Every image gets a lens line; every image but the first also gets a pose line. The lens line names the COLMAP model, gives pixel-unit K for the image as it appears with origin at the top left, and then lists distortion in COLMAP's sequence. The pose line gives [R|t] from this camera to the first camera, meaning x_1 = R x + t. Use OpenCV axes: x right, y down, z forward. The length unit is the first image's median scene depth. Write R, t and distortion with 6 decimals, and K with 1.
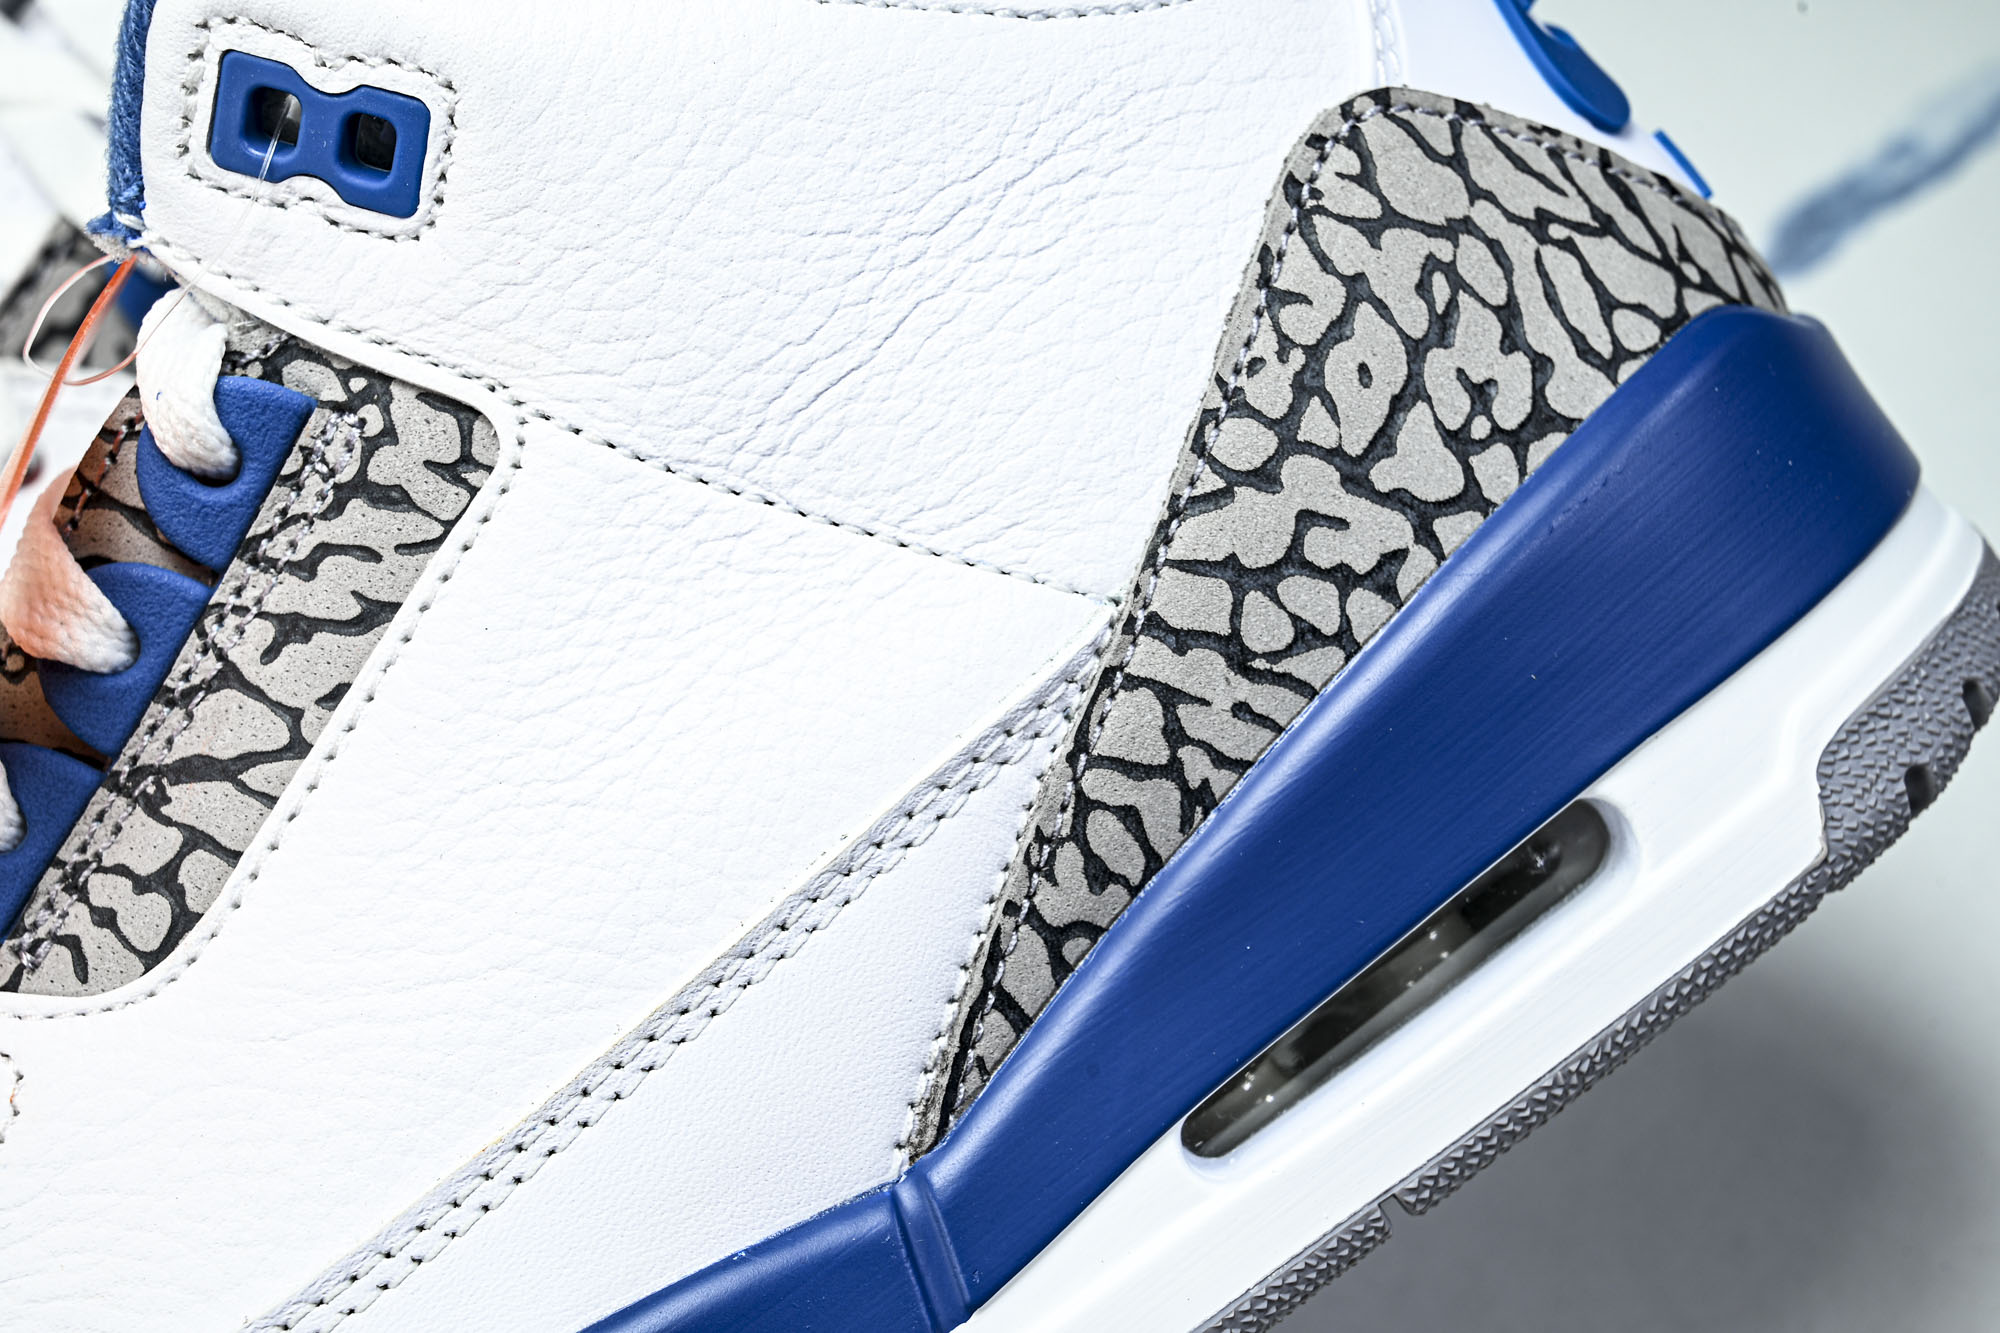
lens RADIAL K [[3632.0, 0, 1042.7], [0, 3632.0, 661.8], [0, 0, 1]] dist [-0.026329, 0.162490]
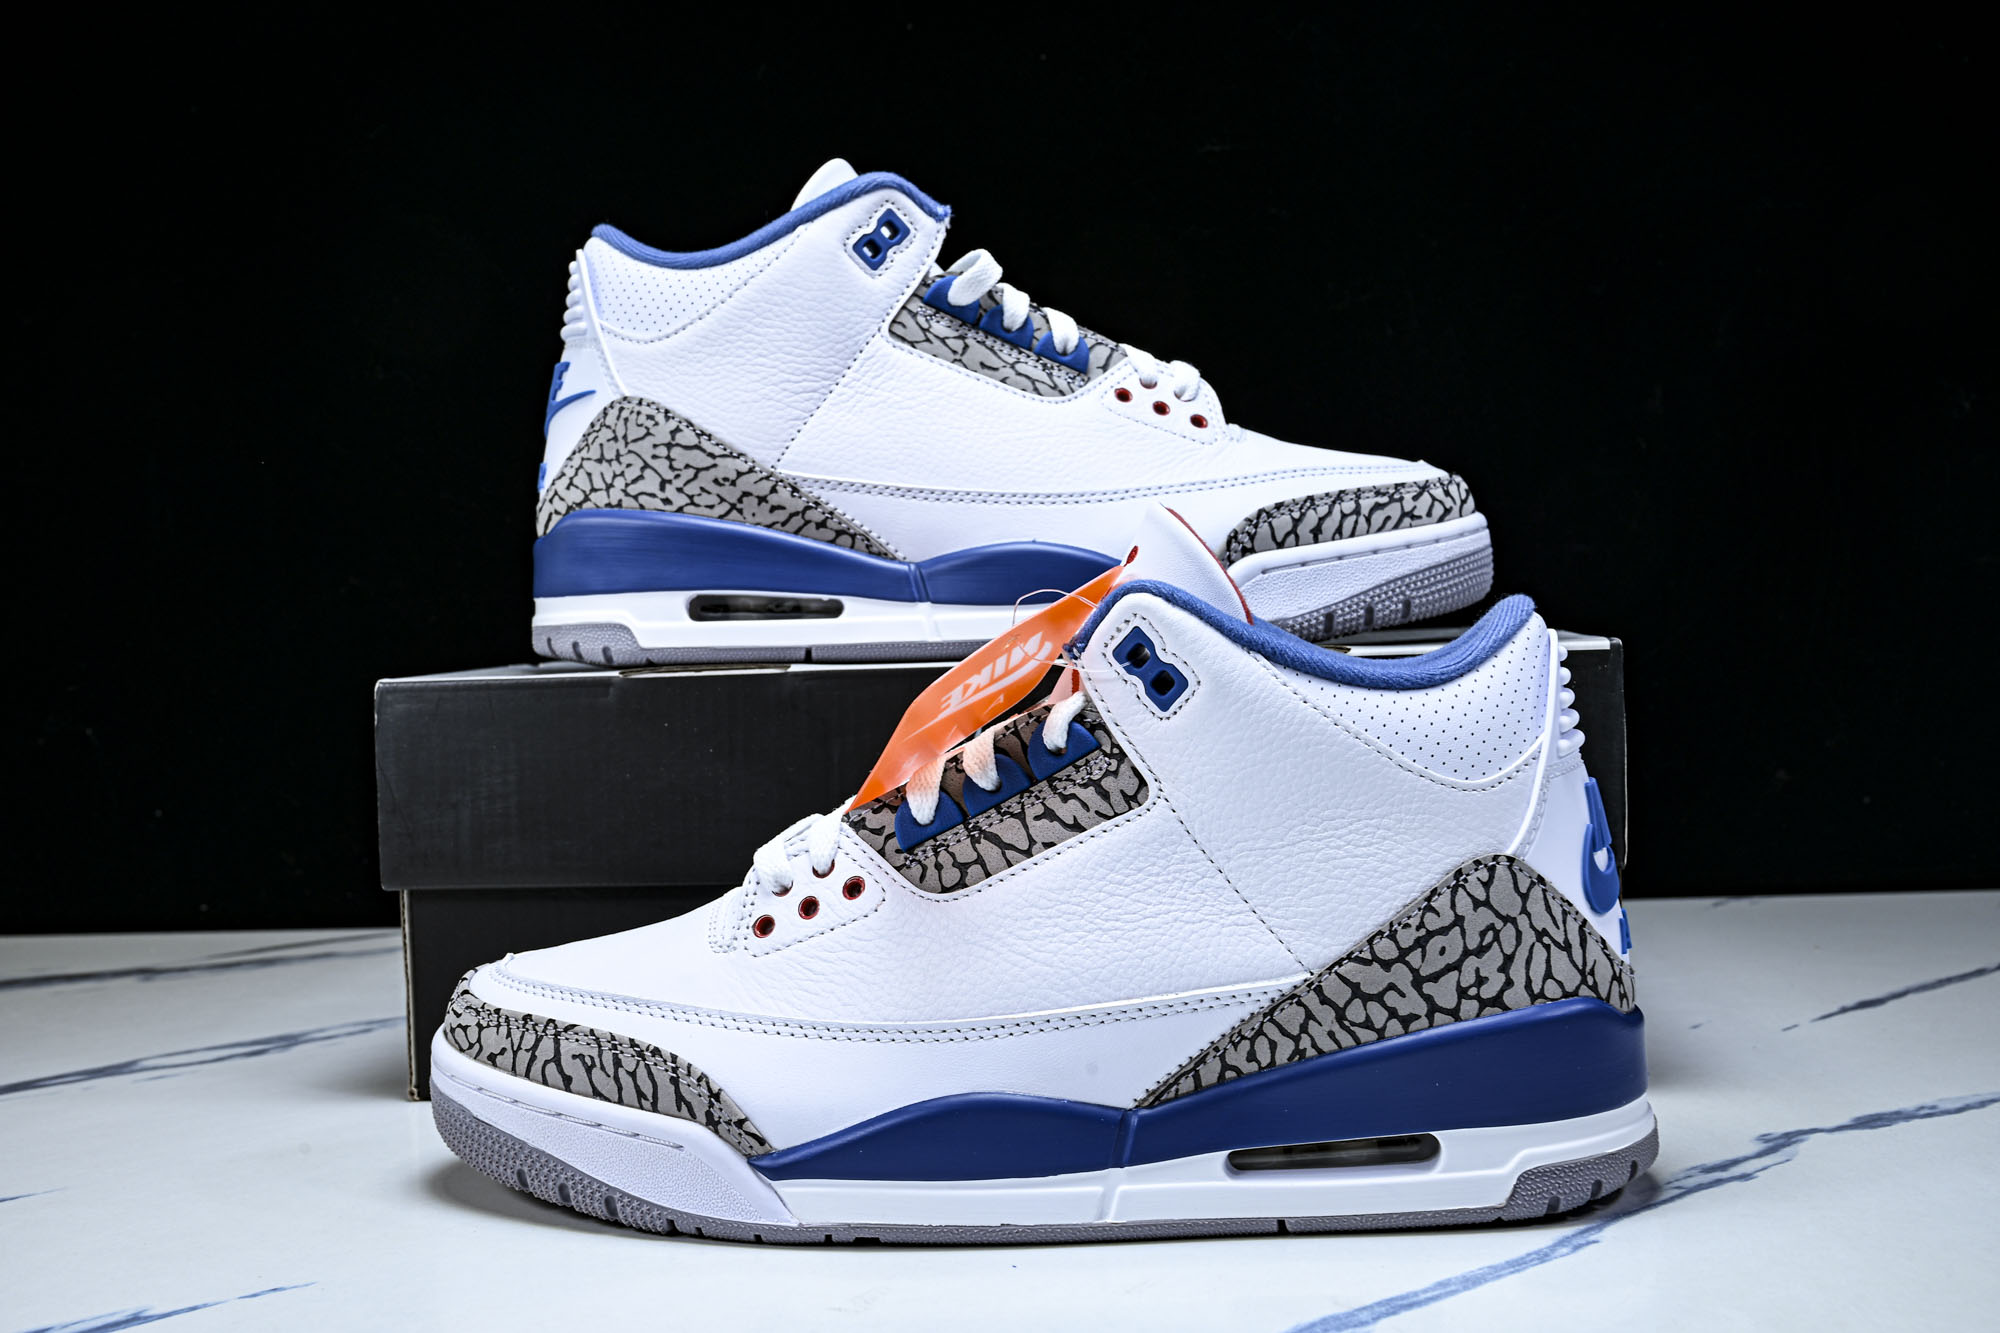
lens RADIAL K [[2076.1, 0, 1000.0], [0, 2076.1, 666.5], [0, 0, 1]] dist [0.009893, 0.007117]
pose [[0.824506, 0.520339, -0.222345, 0.052440], [-0.516309, 0.852594, 0.080677, -0.210557], [0.231549, 0.048280, 0.971624, -0.532240]]
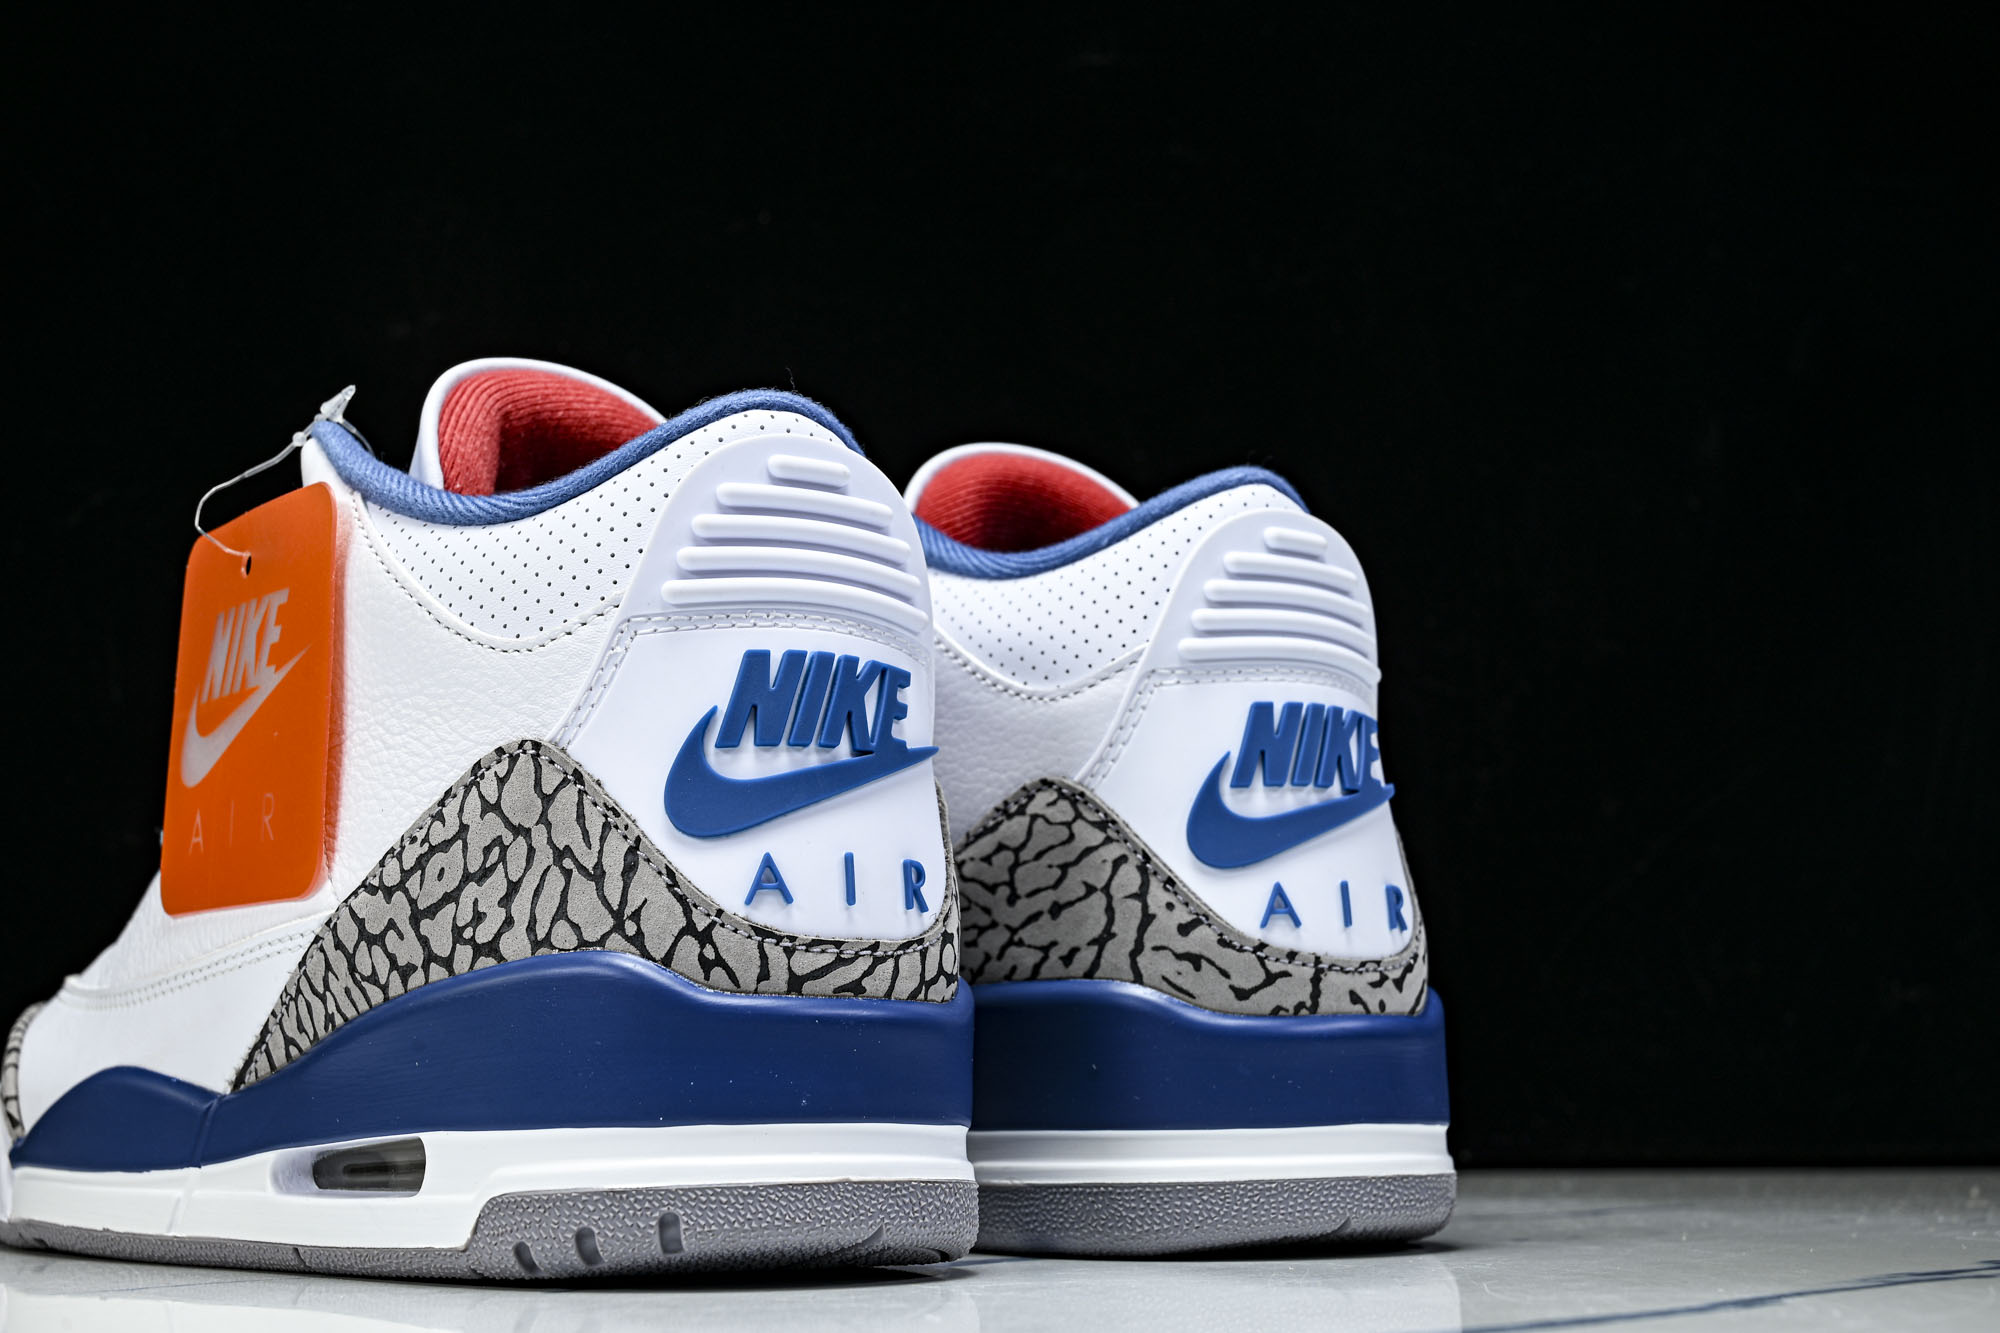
lens RADIAL K [[2940.4, 0, 1000.0], [0, 2940.4, 666.5], [0, 0, 1]] dist [-0.025027, -0.025946]
pose [[0.405123, 0.428370, -0.807697, 1.360486], [-0.341055, 0.890480, 0.301209, -0.717923], [0.848267, 0.153443, 0.506852, 0.476732]]
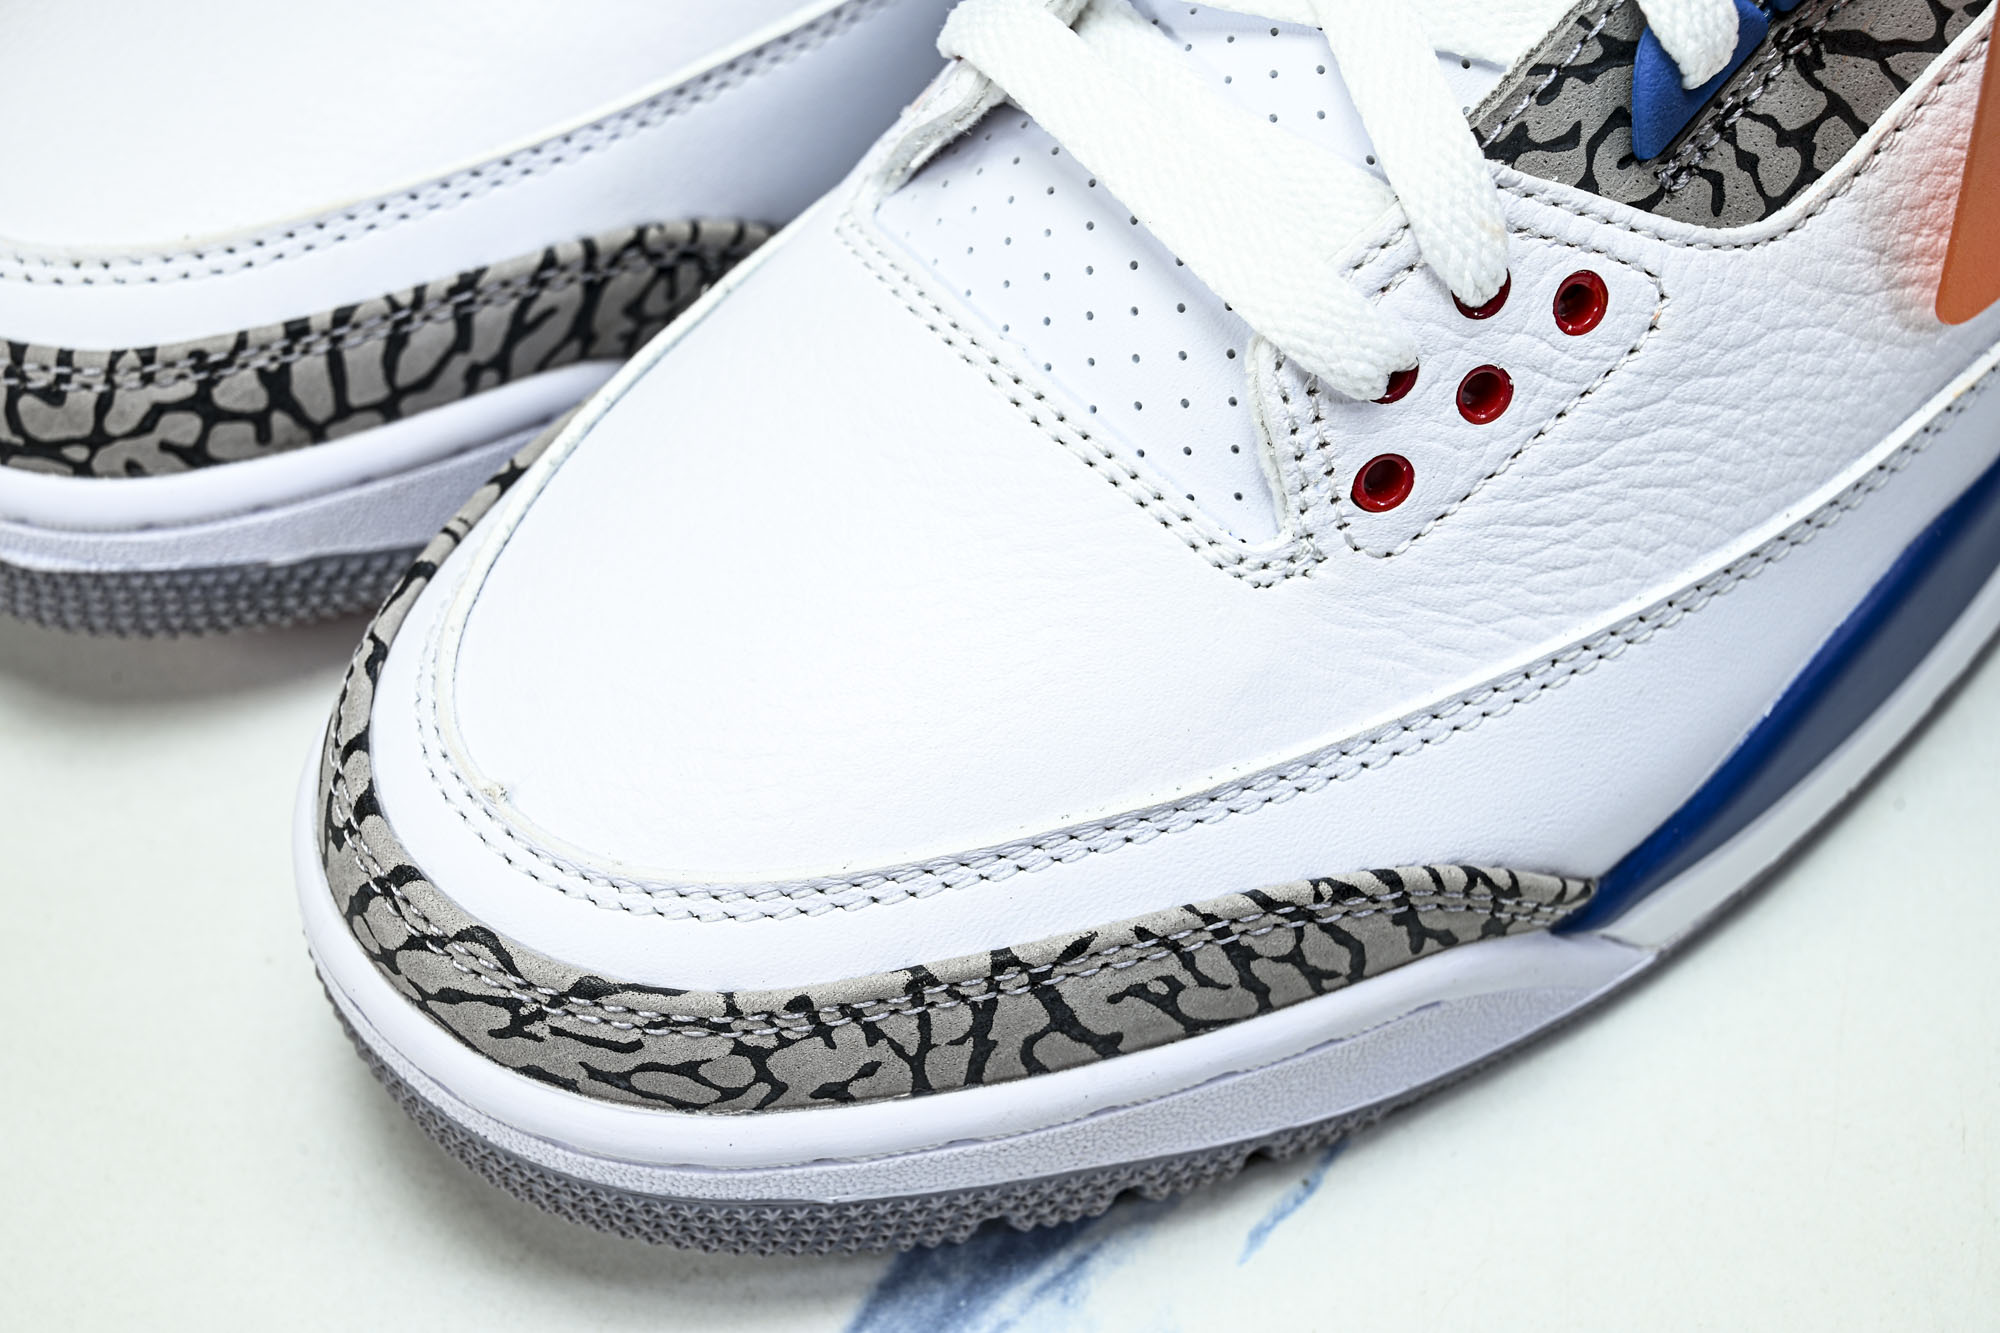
lens RADIAL K [[3632.0, 0, 1042.7], [0, 3632.0, 661.8], [0, 0, 1]] dist [-0.026329, 0.162490]
pose [[0.742135, -0.063807, 0.667206, -1.159325], [-0.350643, 0.811408, 0.467618, -0.246145], [-0.571214, -0.580987, 0.579801, 0.391967]]
